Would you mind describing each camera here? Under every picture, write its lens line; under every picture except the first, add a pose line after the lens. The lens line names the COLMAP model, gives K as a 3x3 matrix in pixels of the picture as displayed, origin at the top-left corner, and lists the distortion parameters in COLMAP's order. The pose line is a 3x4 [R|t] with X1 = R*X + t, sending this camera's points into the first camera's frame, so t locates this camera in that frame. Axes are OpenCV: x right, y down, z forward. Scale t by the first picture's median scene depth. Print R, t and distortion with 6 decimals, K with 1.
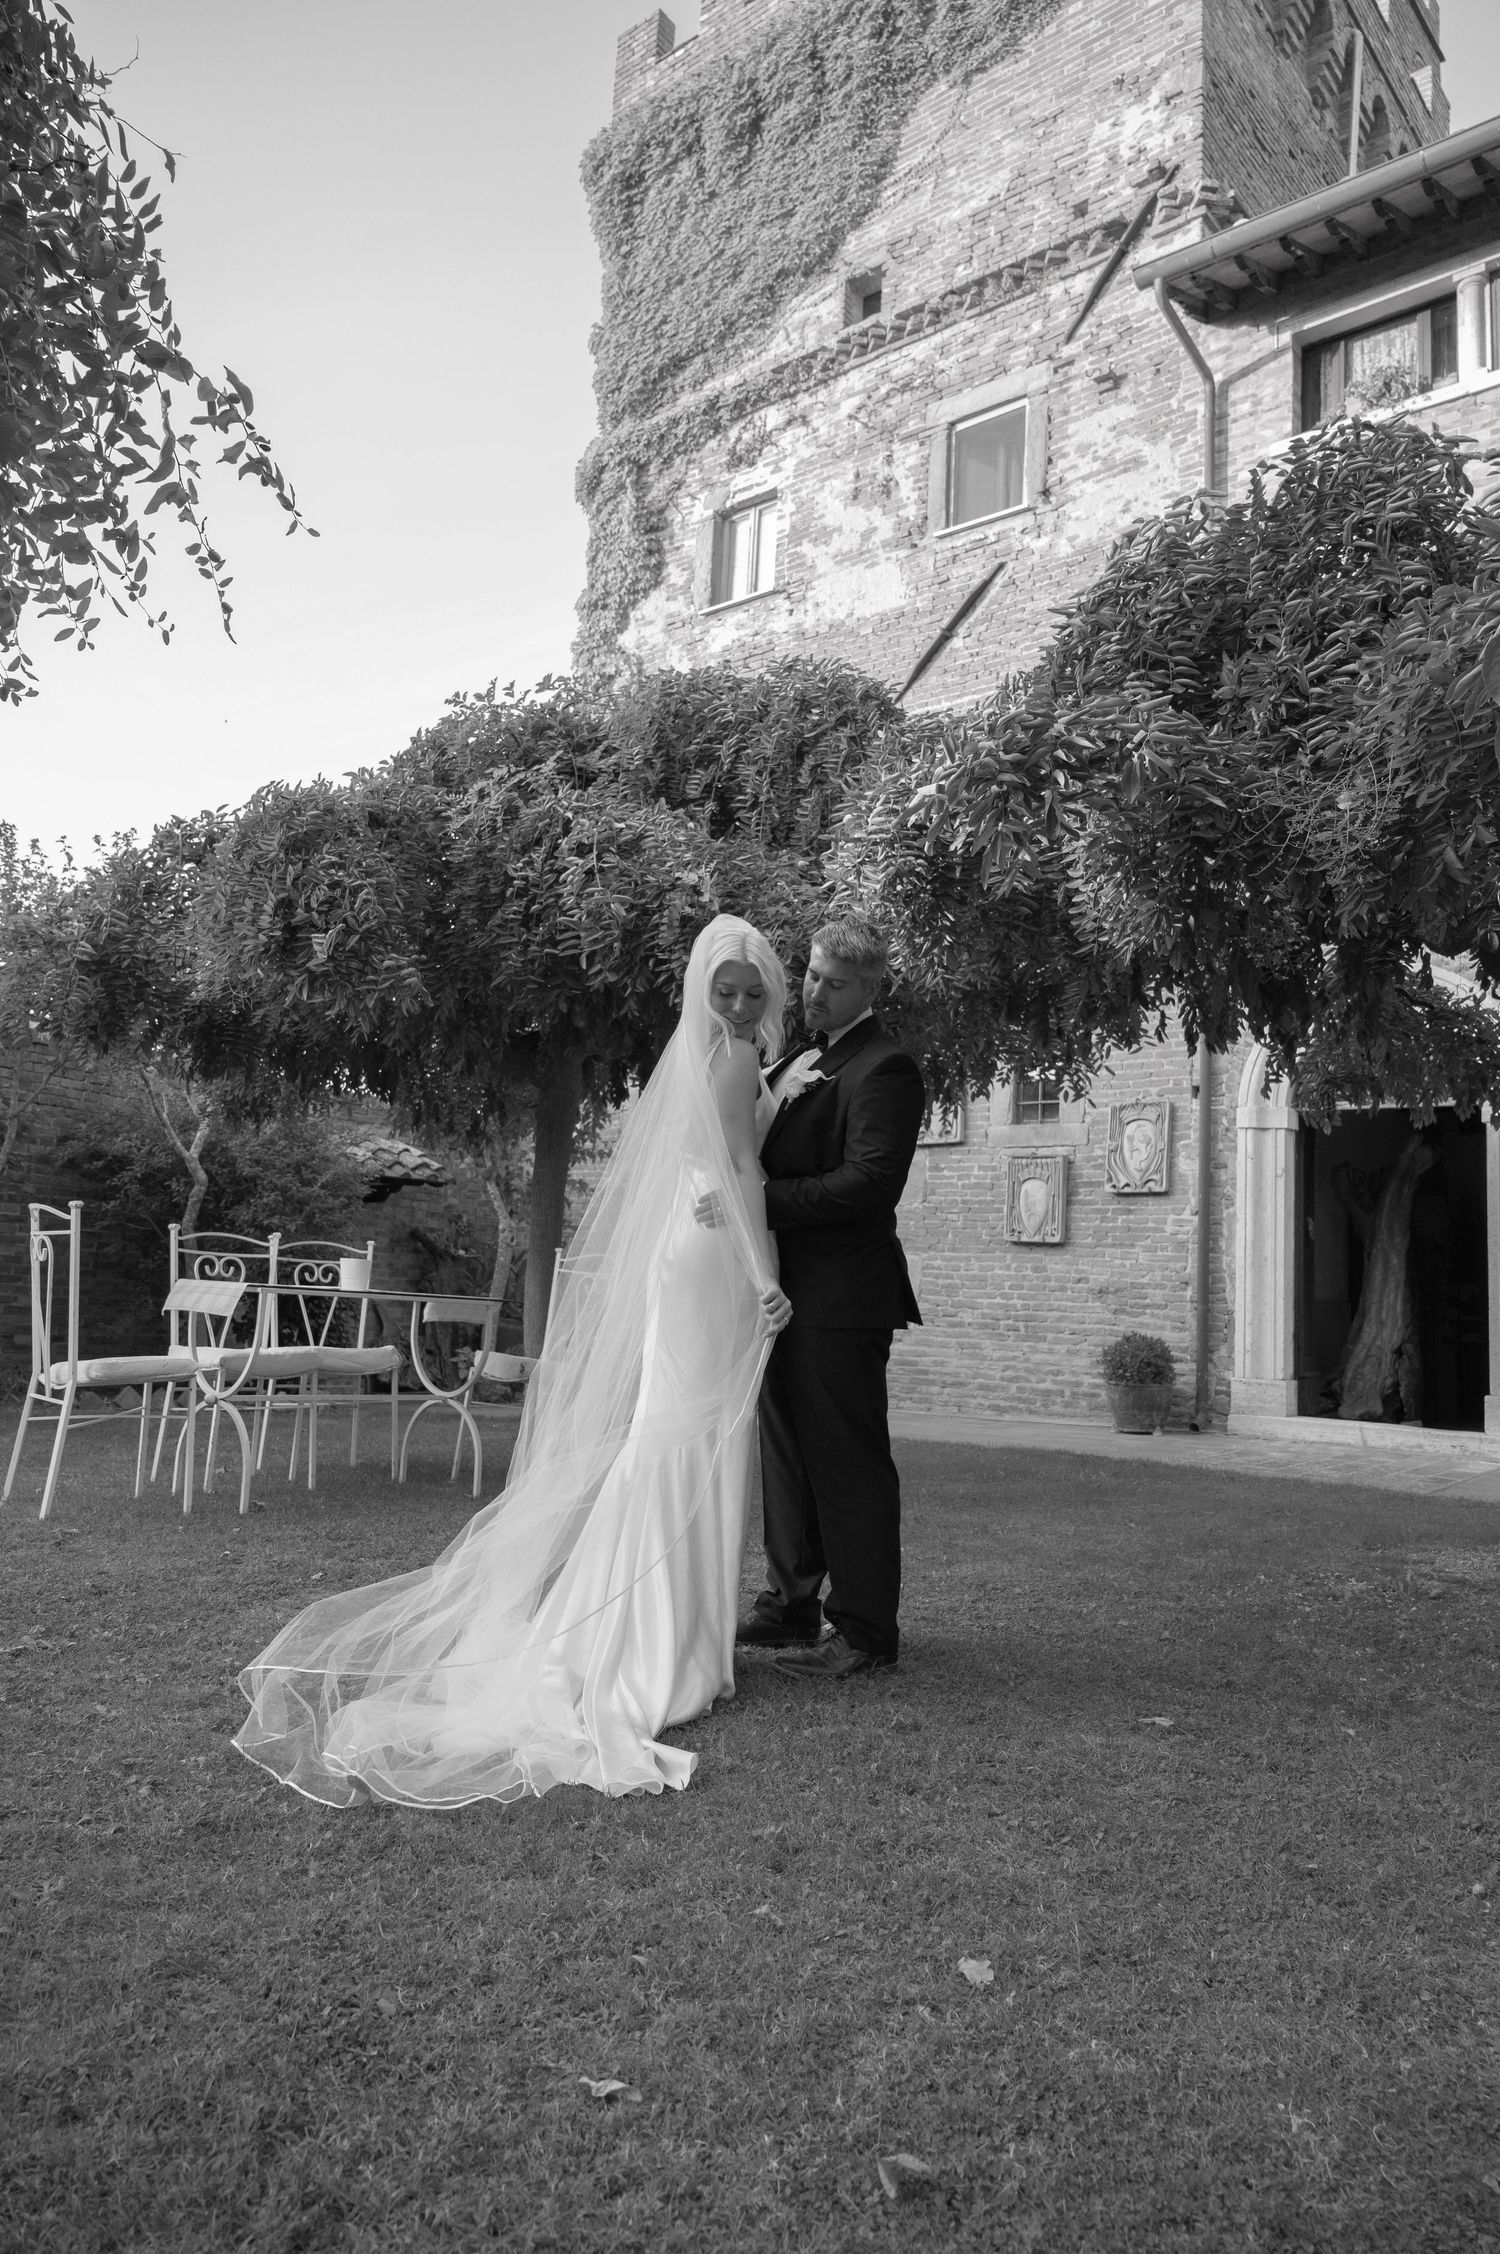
lens RADIAL K [[1376.3, 0, 784.7], [0, 1376.3, 1151.6], [0, 0, 1]] dist [-0.021611, 0.005943]
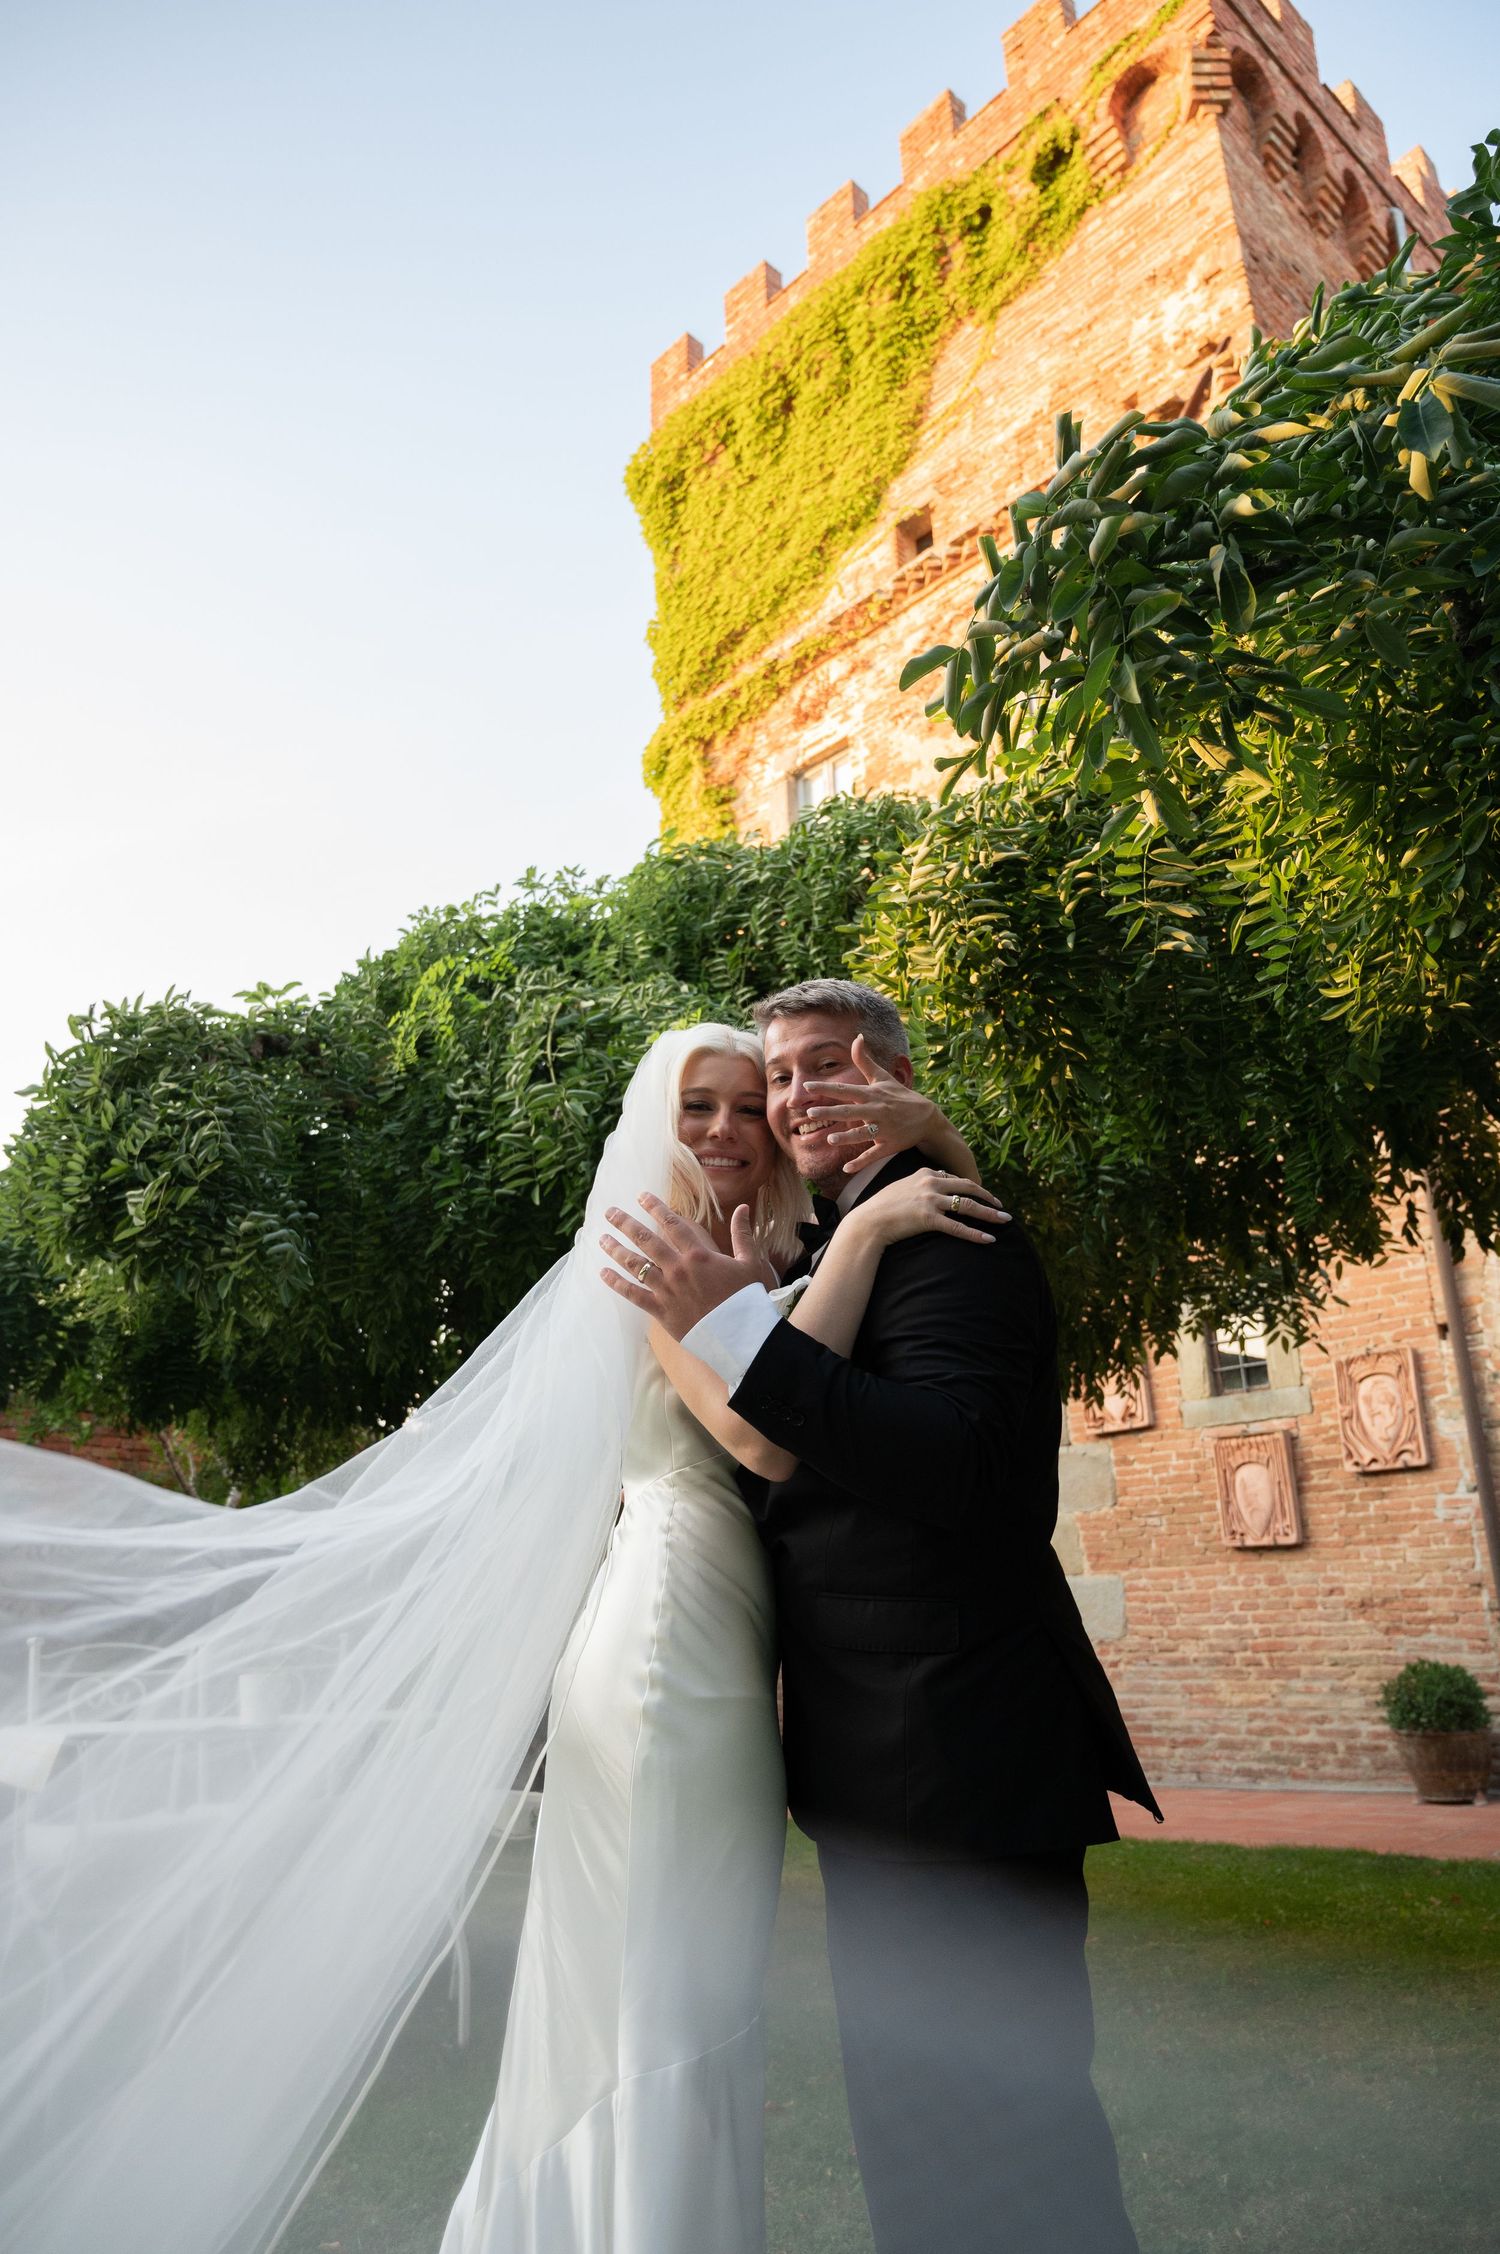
lens RADIAL K [[1376.3, 0, 784.7], [0, 1376.3, 1151.6], [0, 0, 1]] dist [-0.021611, 0.005943]
pose [[0.987550, -0.115713, -0.106561, 0.020632], [0.088917, 0.969438, -0.228658, 0.002305], [0.129762, 0.216336, 0.967657, 0.156288]]
